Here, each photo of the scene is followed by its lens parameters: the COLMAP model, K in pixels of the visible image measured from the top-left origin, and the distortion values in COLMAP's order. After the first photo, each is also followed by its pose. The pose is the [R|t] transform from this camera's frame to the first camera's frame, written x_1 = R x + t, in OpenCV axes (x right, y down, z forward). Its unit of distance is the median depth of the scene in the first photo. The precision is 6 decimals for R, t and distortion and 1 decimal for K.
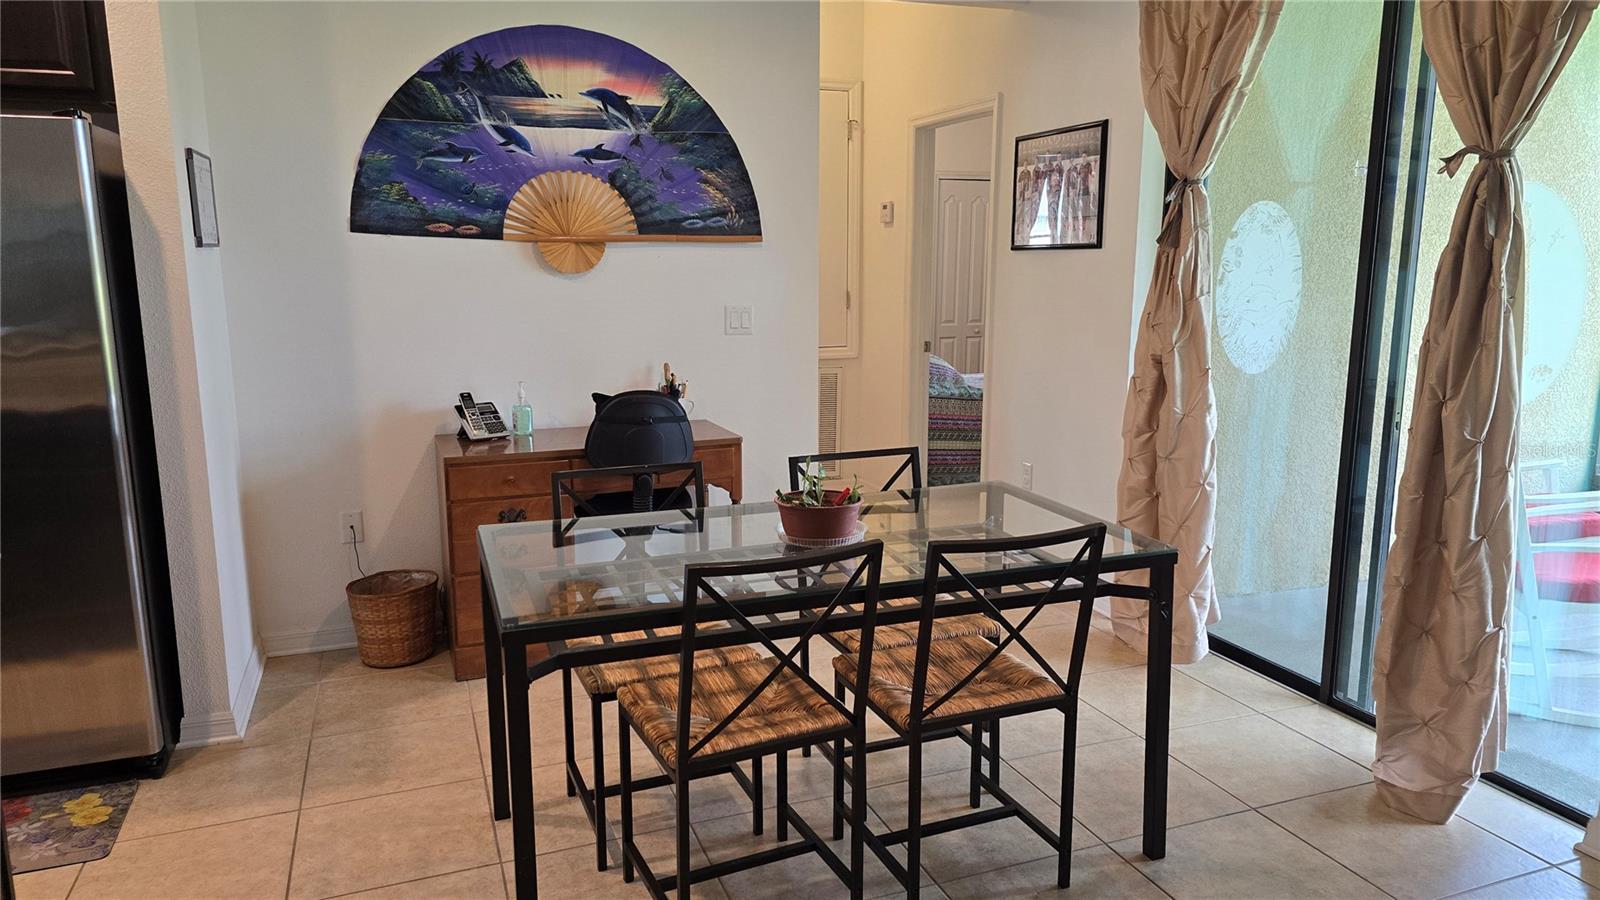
lens RADIAL K [[1090.1, 0, 805.0], [0, 1090.1, 461.2], [0, 0, 1]] dist [0.044095, -0.024006]
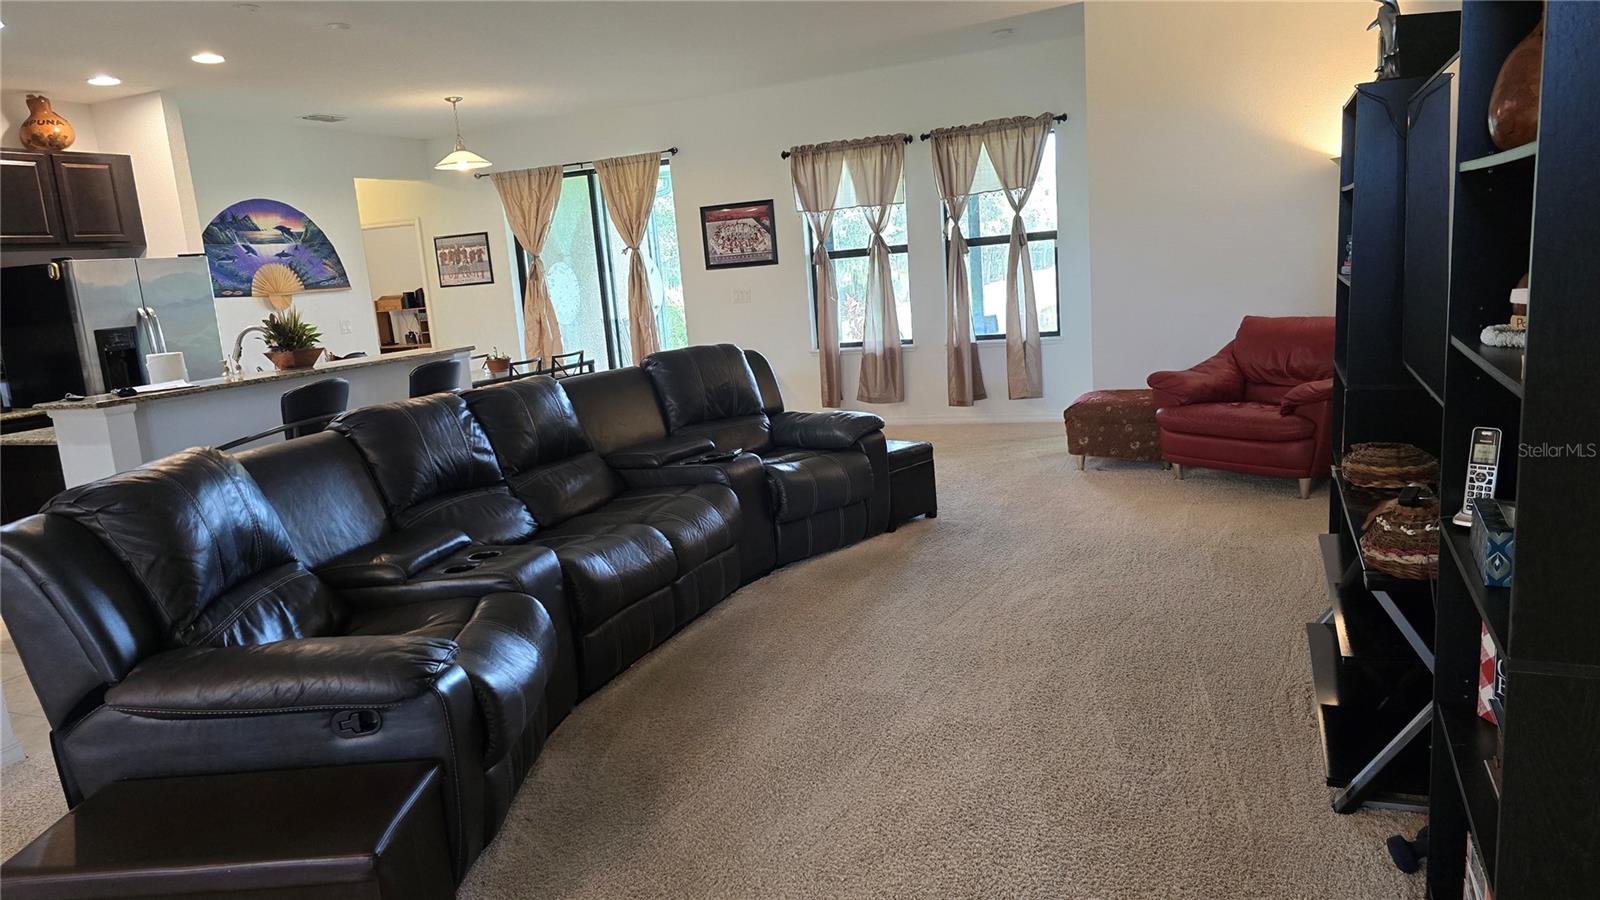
lens RADIAL K [[1090.1, 0, 792.6], [0, 1090.1, 453.4], [0, 0, 1]] dist [0.044095, -0.024006]
pose [[0.694993, -0.176122, 0.697112, -1.104902], [0.204580, 0.977900, 0.043104, 0.223593], [-0.689298, 0.112658, 0.715665, -1.247667]]
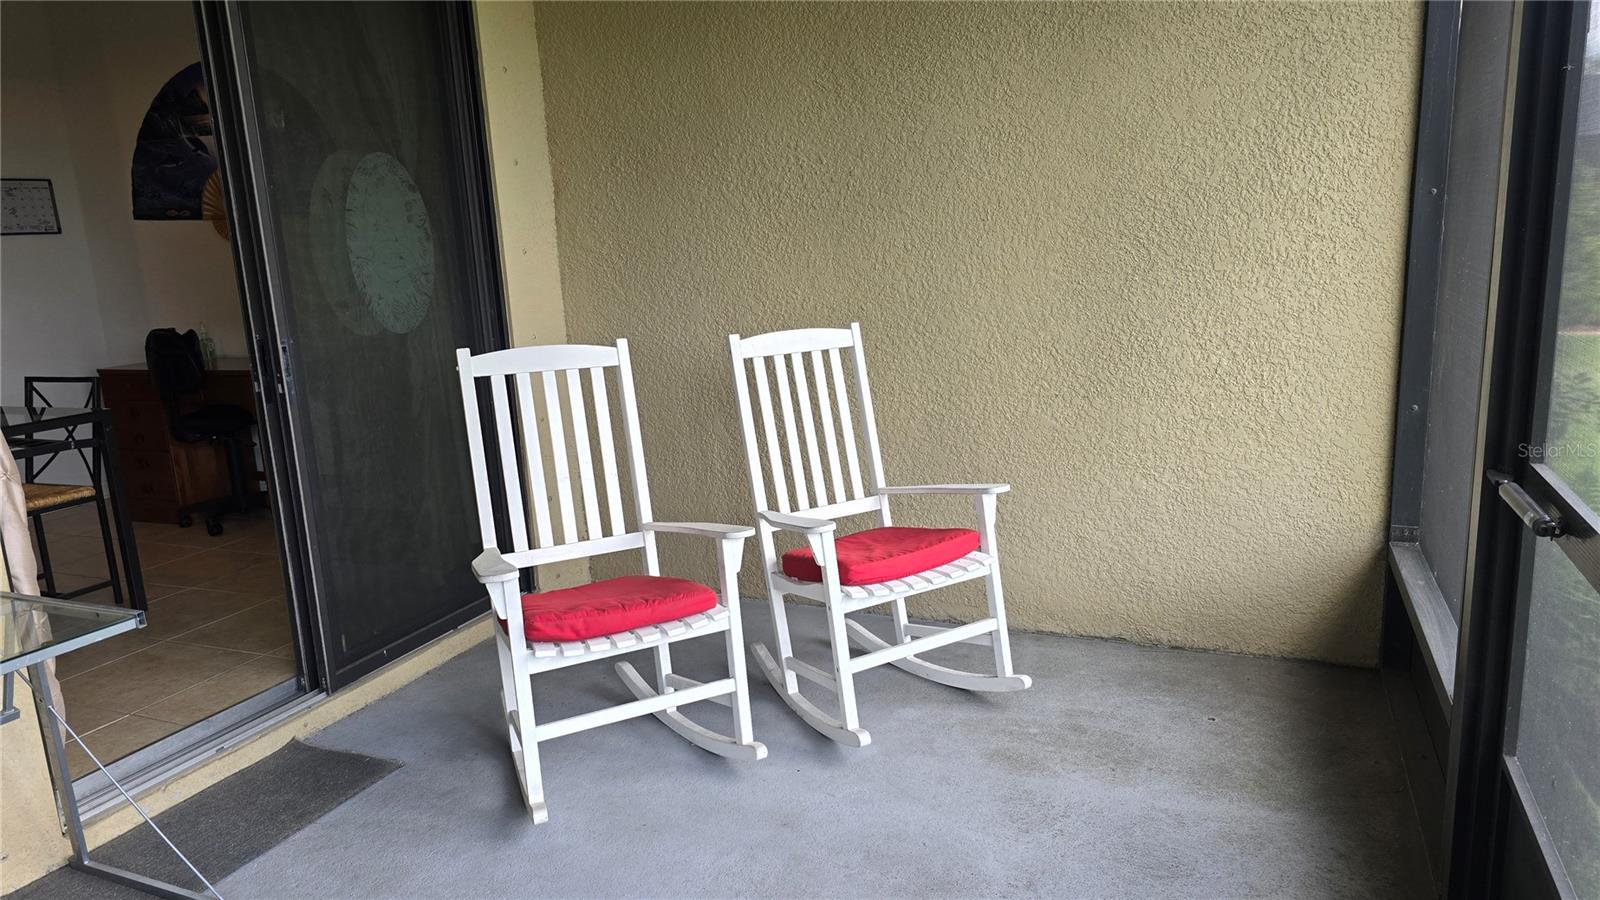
lens RADIAL K [[1090.1, 0, 800.3], [0, 1090.1, 456.7], [0, 0, 1]] dist [0.044095, -0.024006]
pose [[0.713437, 0.110717, -0.691917, 1.285001], [-0.078947, 0.993852, 0.077629, -0.070997], [0.696258, -0.000758, 0.717791, 0.523107]]
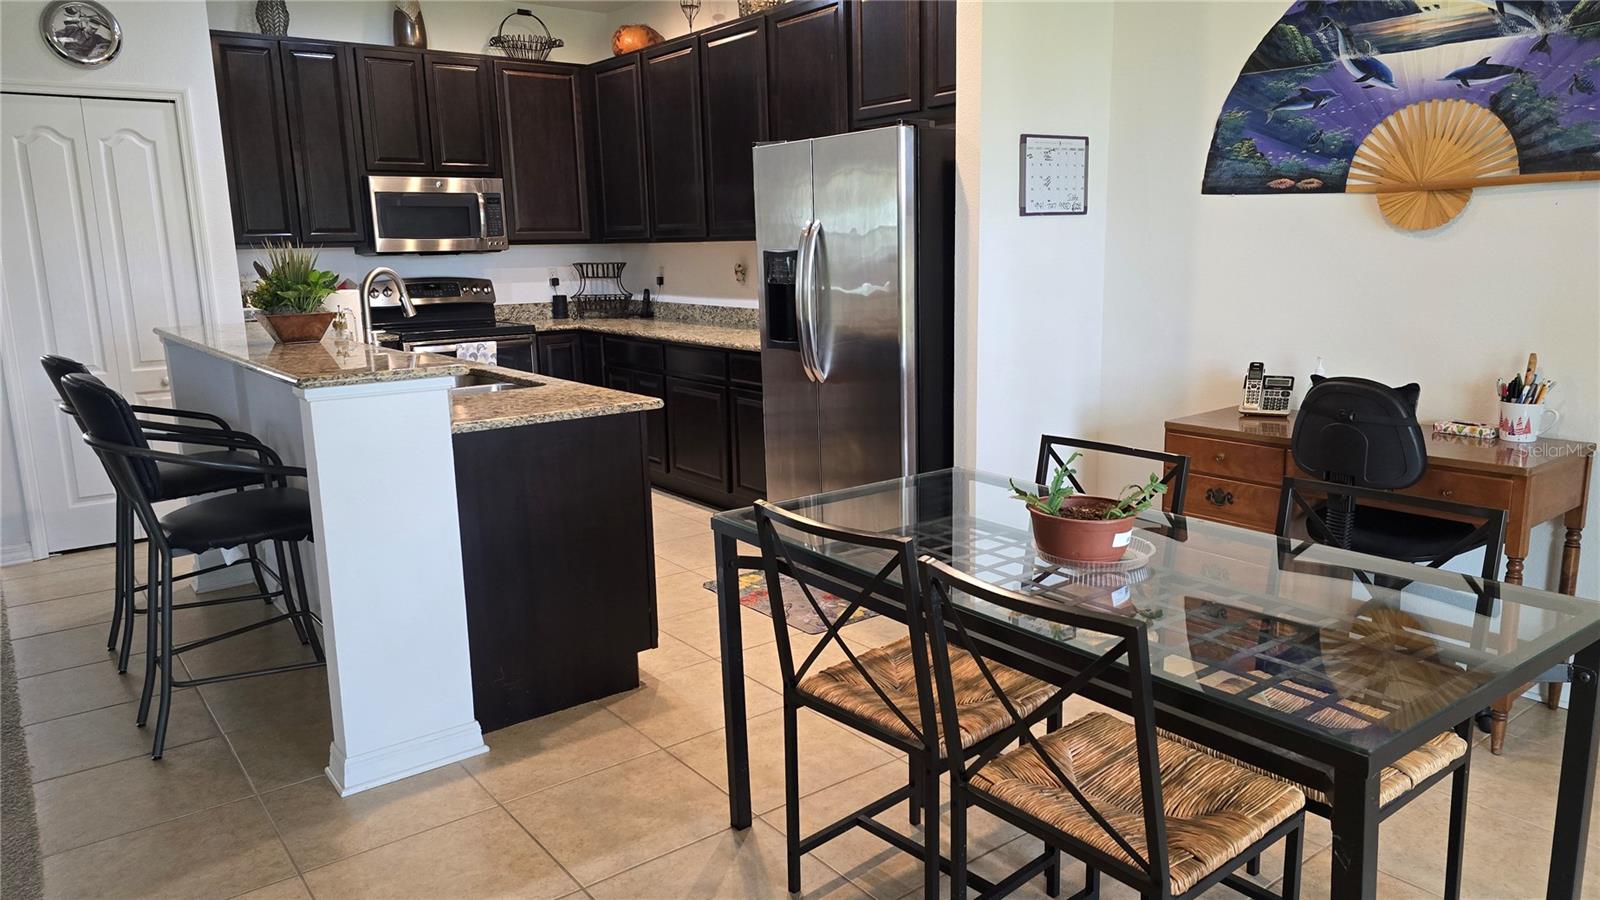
lens RADIAL K [[1090.1, 0, 803.5], [0, 1090.1, 449.3], [0, 0, 1]] dist [0.044095, -0.024006]
pose [[0.269453, 0.176164, -0.946764, 0.471166], [-0.156031, 0.978122, 0.137592, -0.057373], [0.950289, 0.110650, 0.291045, 0.365625]]
